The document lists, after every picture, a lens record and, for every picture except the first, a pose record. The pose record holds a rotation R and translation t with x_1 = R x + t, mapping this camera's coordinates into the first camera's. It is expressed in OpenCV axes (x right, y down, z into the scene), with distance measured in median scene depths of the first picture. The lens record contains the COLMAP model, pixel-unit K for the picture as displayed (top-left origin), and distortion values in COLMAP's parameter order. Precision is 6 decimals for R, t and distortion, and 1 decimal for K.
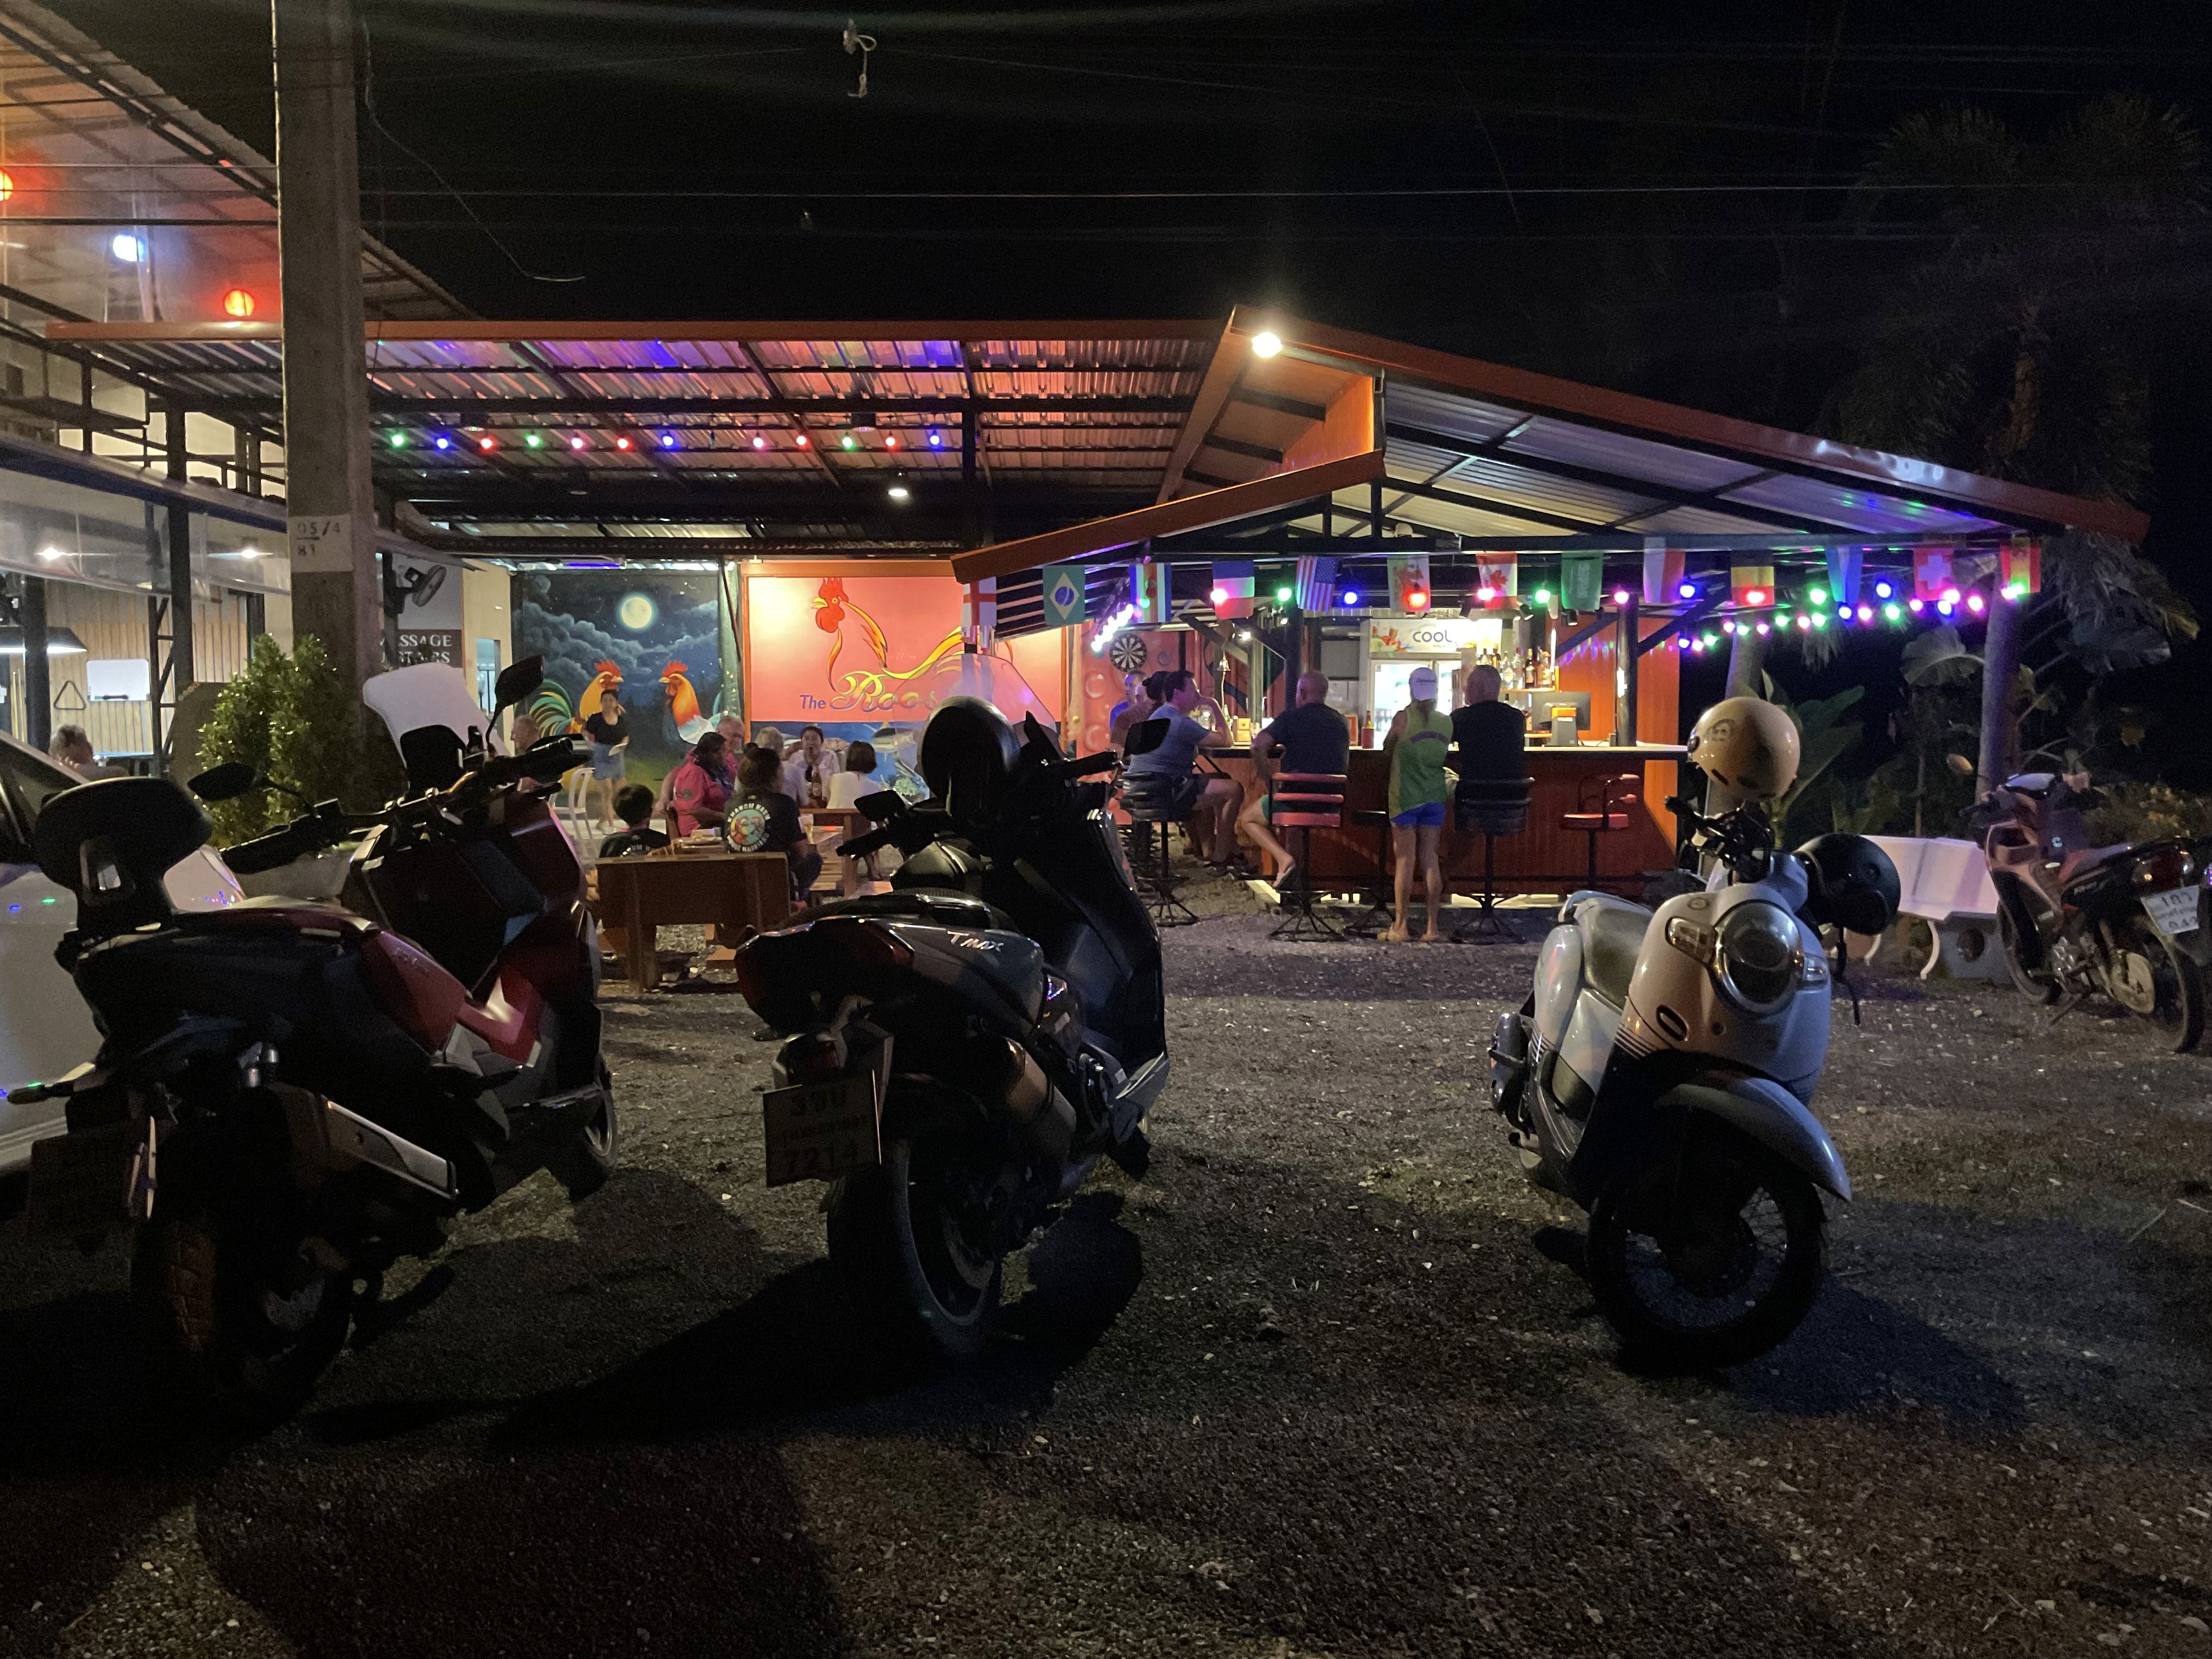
lens RADIAL K [[1855.3, 0, 1106.0], [0, 1855.3, 829.5], [0, 0, 1]] dist [0.103176, -0.258584]
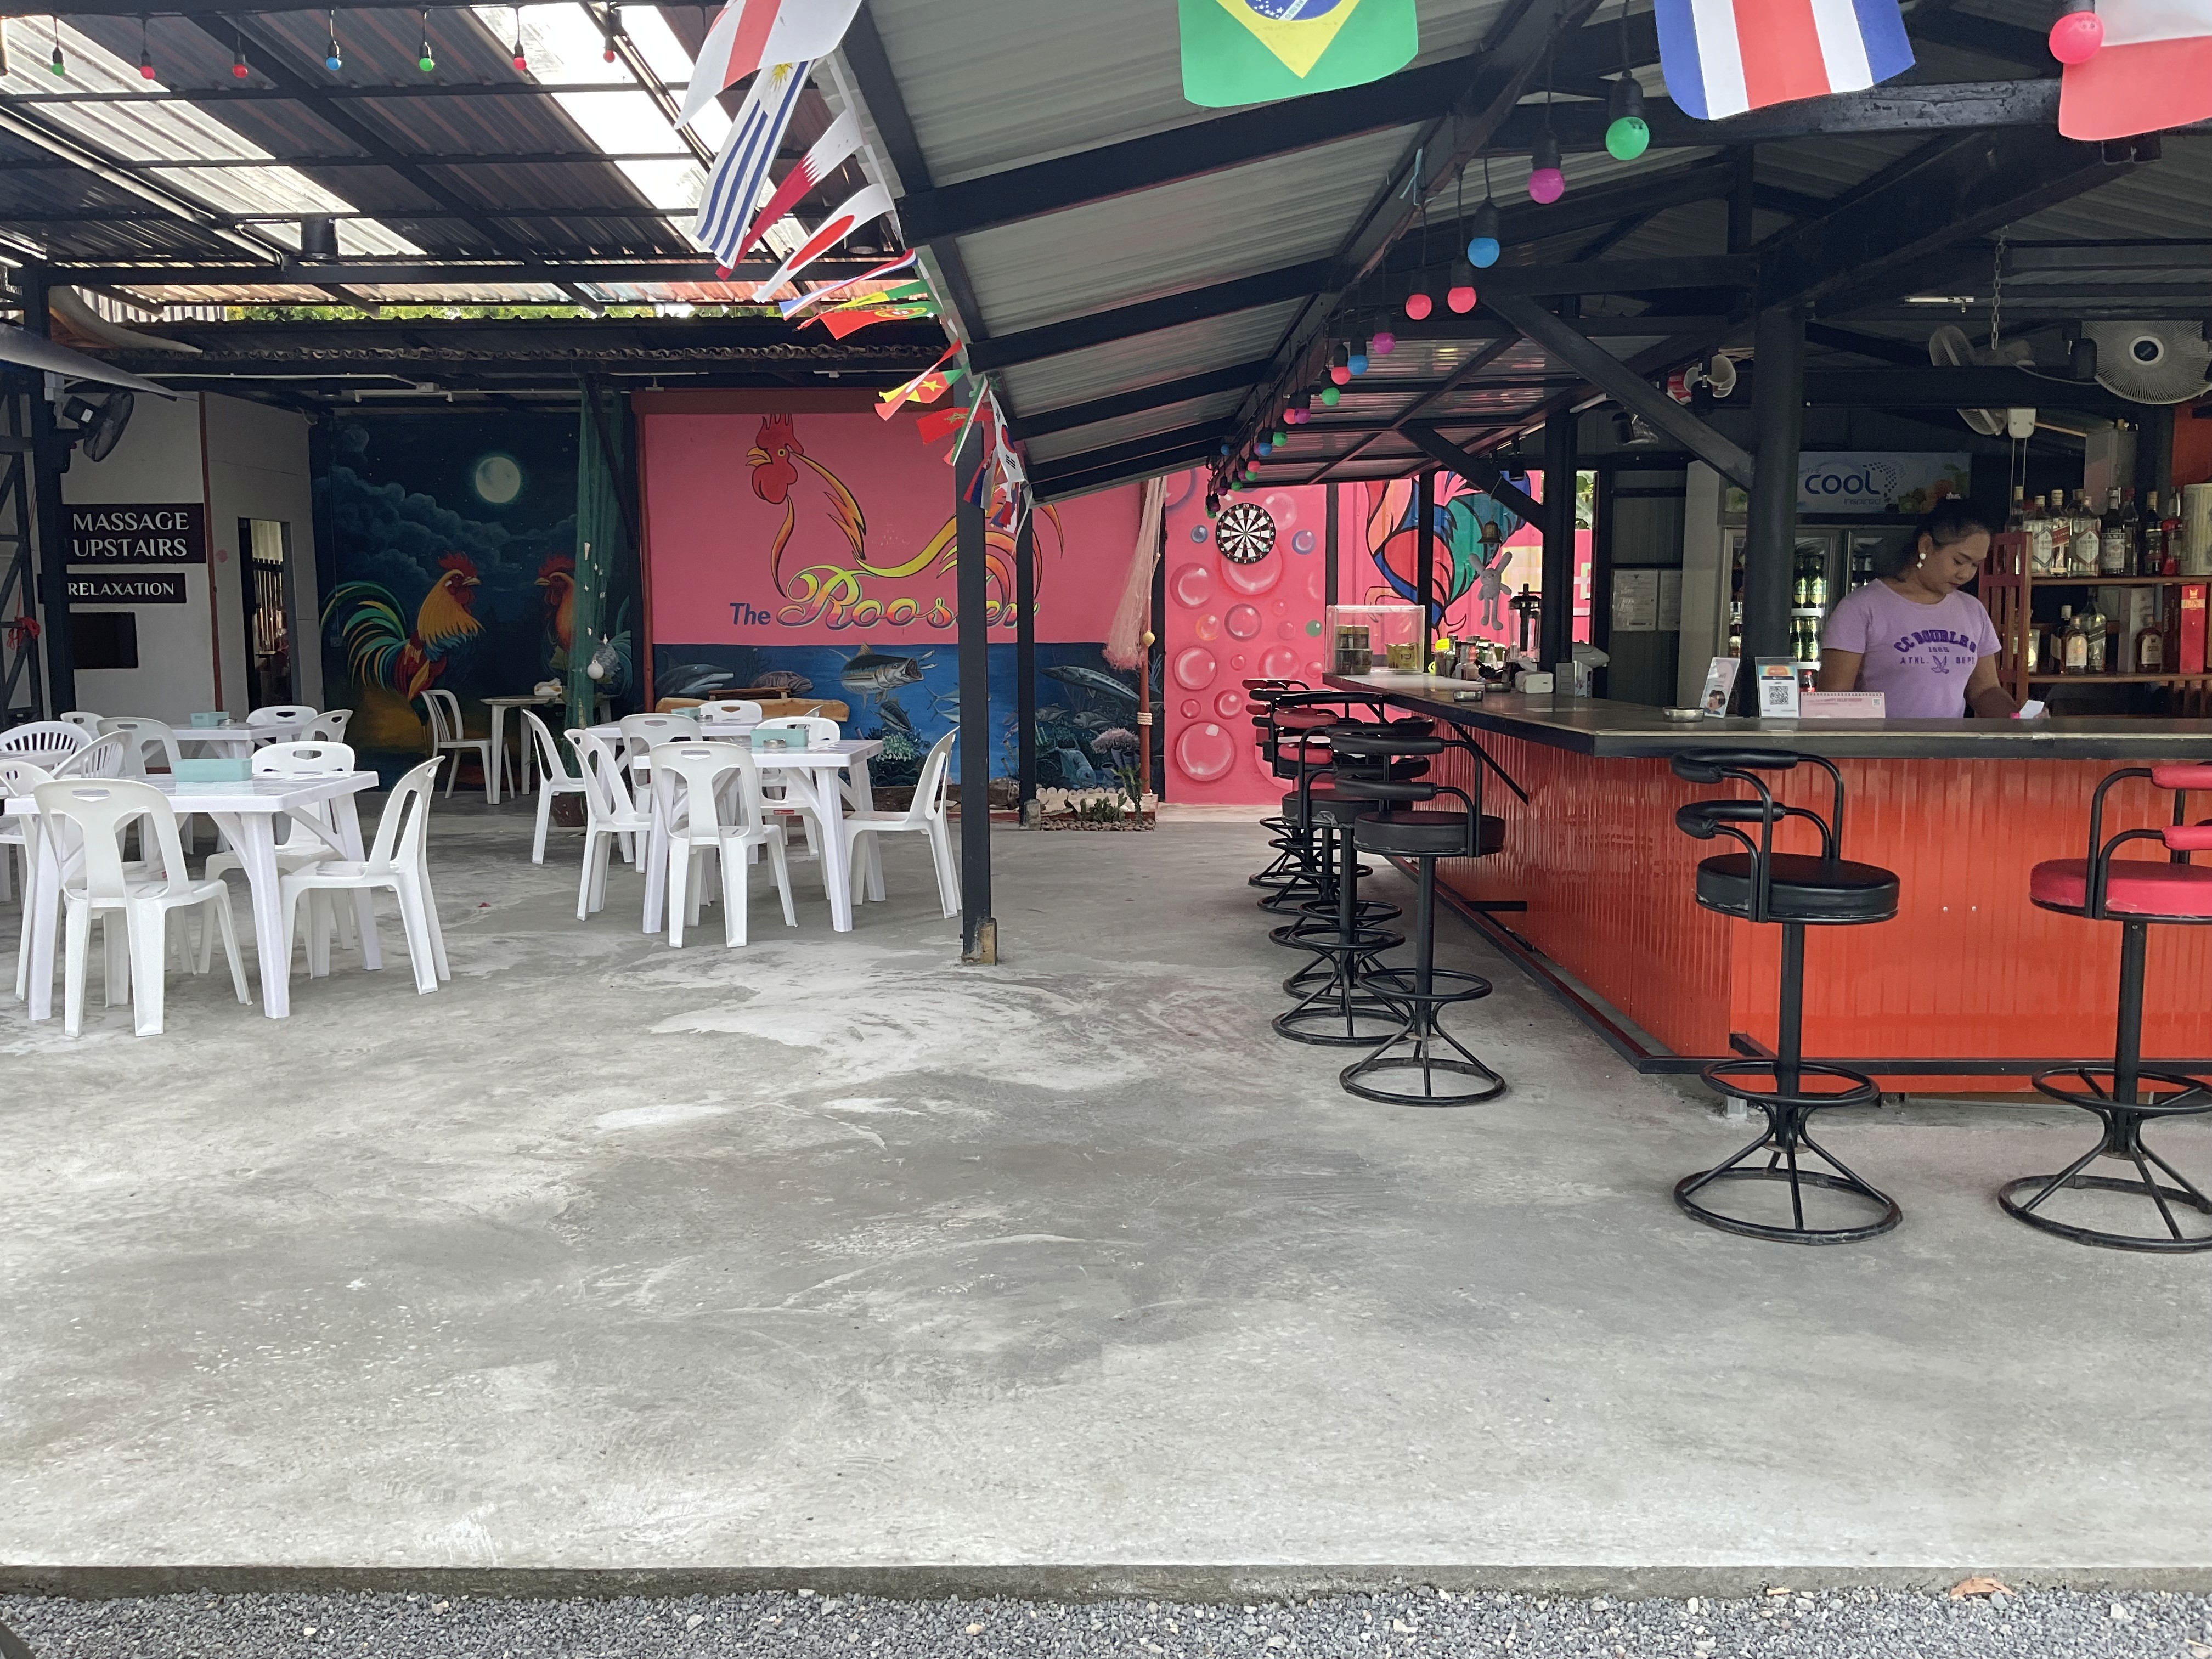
lens RADIAL K [[1855.3, 0, 1106.0], [0, 1855.3, 829.5], [0, 0, 1]] dist [0.103176, -0.258584]
pose [[0.999499, -0.000653, -0.031658, -0.015308], [0.002116, 0.998930, 0.046207, -0.024183], [0.031594, -0.046251, 0.998430, 0.365283]]
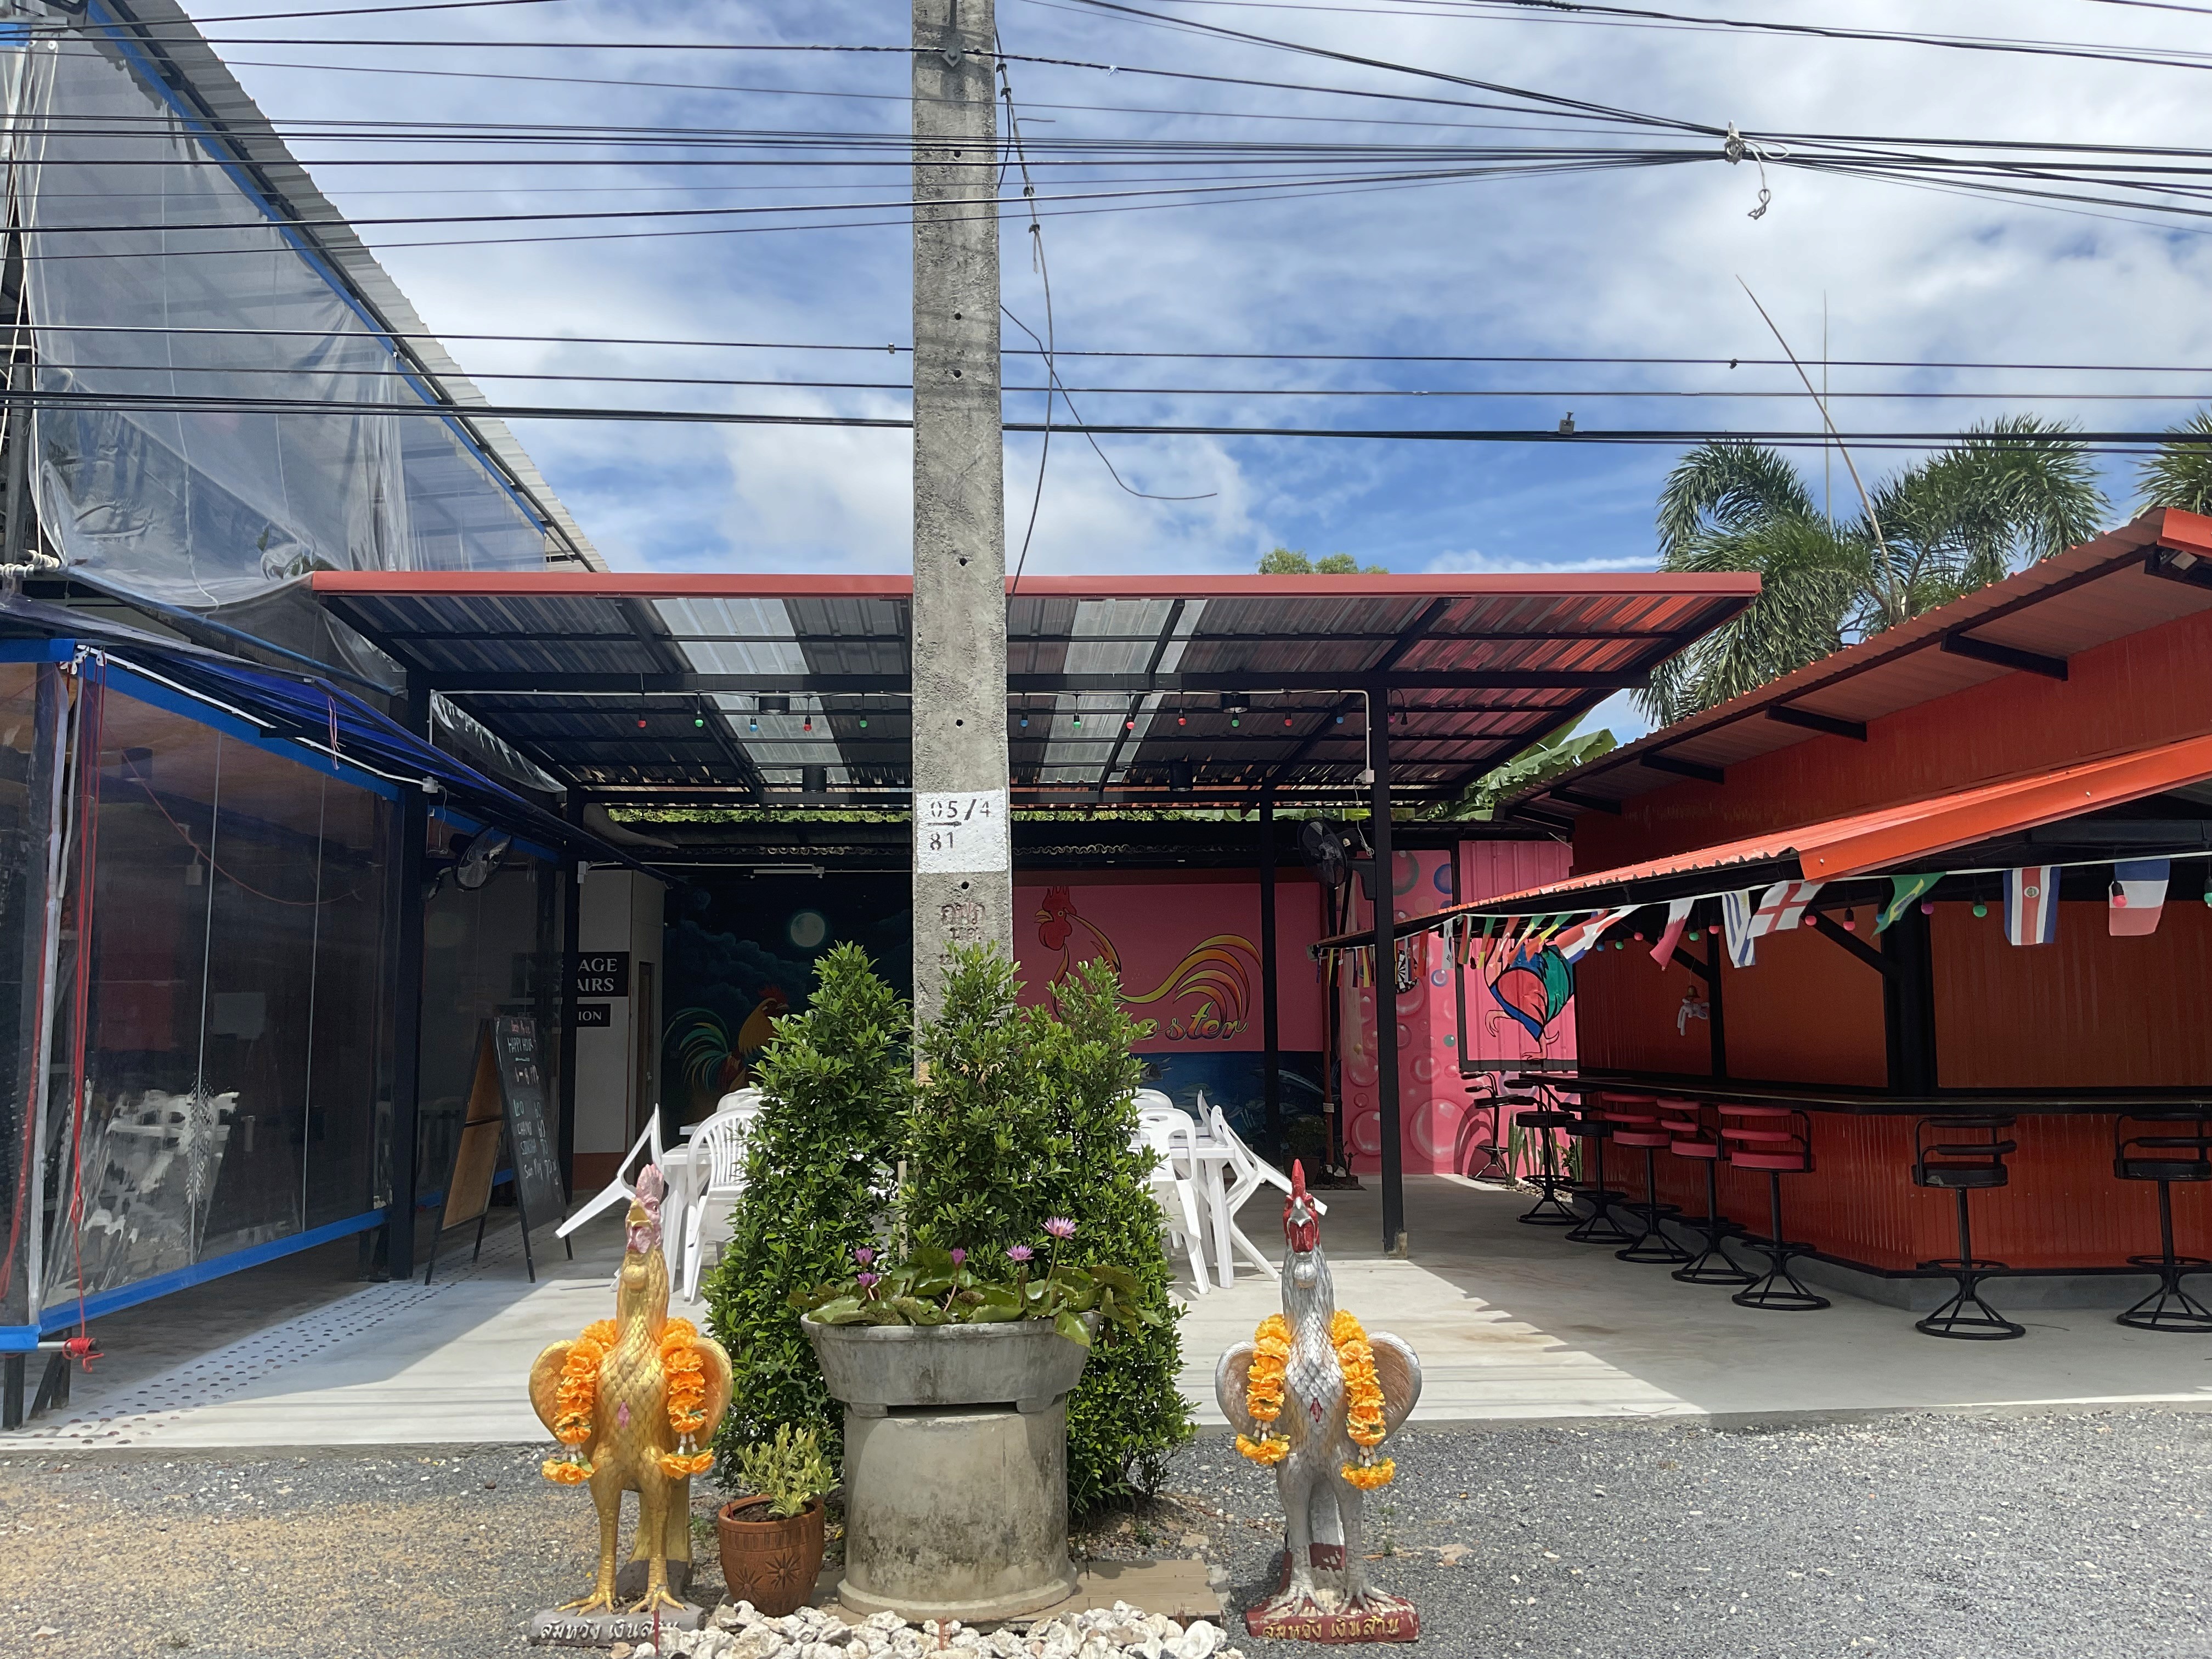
lens RADIAL K [[1855.3, 0, 1106.0], [0, 1855.3, 829.5], [0, 0, 1]] dist [0.103176, -0.258584]
pose [[0.998824, -0.002434, 0.048424, -0.167341], [0.010520, 0.985827, -0.167434, -0.016481], [-0.047331, 0.167746, 0.984693, 0.138575]]
